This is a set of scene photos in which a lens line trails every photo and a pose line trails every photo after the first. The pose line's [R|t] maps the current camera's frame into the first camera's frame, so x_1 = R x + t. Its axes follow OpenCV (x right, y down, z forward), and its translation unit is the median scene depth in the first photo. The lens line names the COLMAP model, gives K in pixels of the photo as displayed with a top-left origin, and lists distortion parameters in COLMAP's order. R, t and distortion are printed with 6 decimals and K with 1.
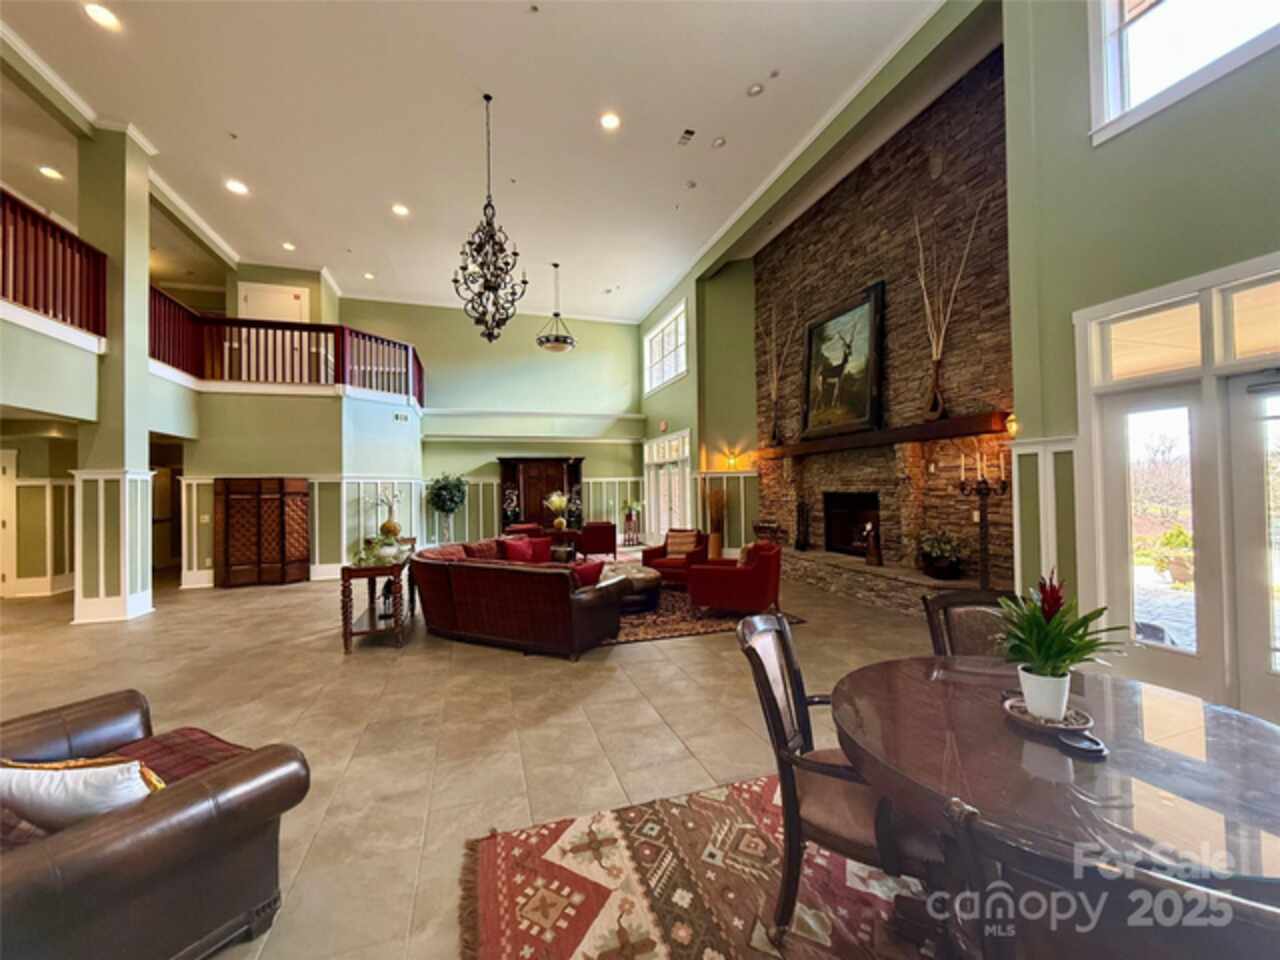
lens RADIAL K [[509.0, 0, 646.6], [0, 509.0, 481.0], [0, 0, 1]] dist [-0.000460, 0.000035]
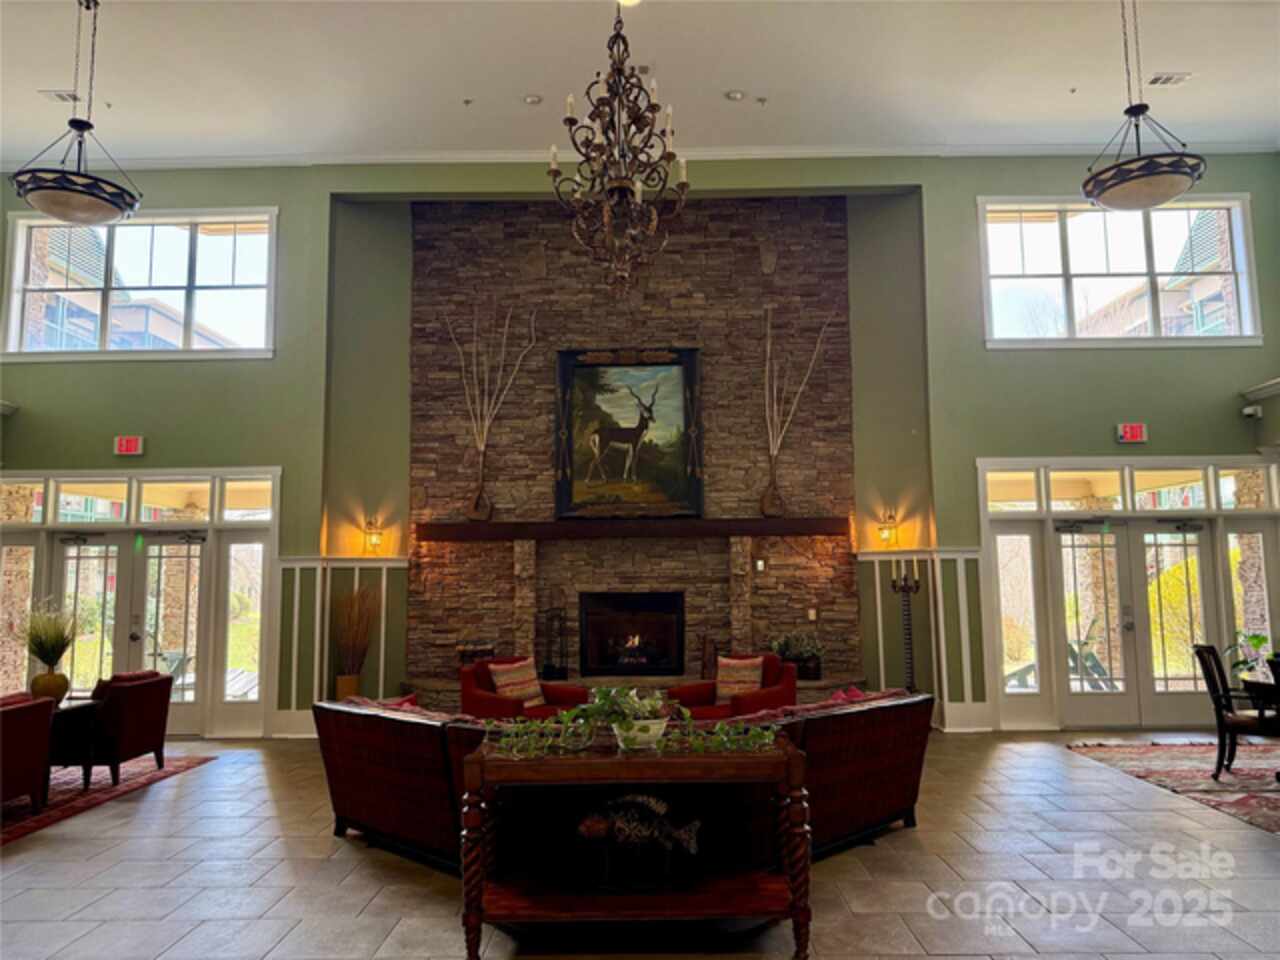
lens RADIAL K [[896.2, 0, 642.1], [0, 896.2, 482.7], [0, 0, 1]] dist [0.107109, -0.000757]
pose [[0.328223, 0.113976, 0.937699, -0.965893], [-0.010136, 0.993062, -0.117158, 0.017768], [-0.944546, 0.028950, 0.327101, 0.575060]]
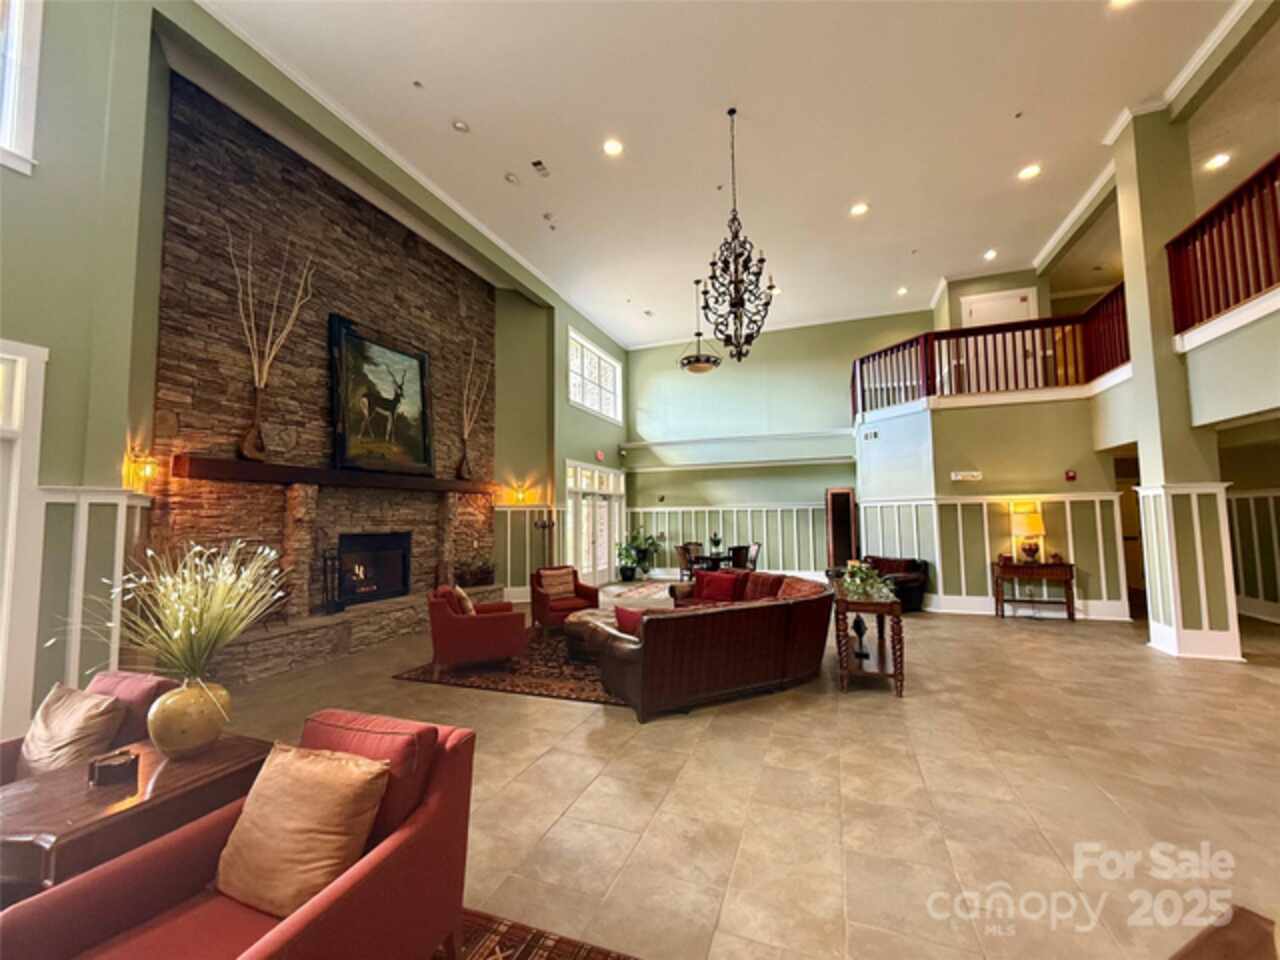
lens RADIAL K [[509.0, 0, 643.2], [0, 509.0, 481.8], [0, 0, 1]] dist [-0.000460, 0.000035]
pose [[-0.776103, 0.072841, 0.626385, -0.626315], [0.017289, 0.995391, -0.094331, 0.027271], [-0.630369, -0.062381, -0.773785, 1.535977]]
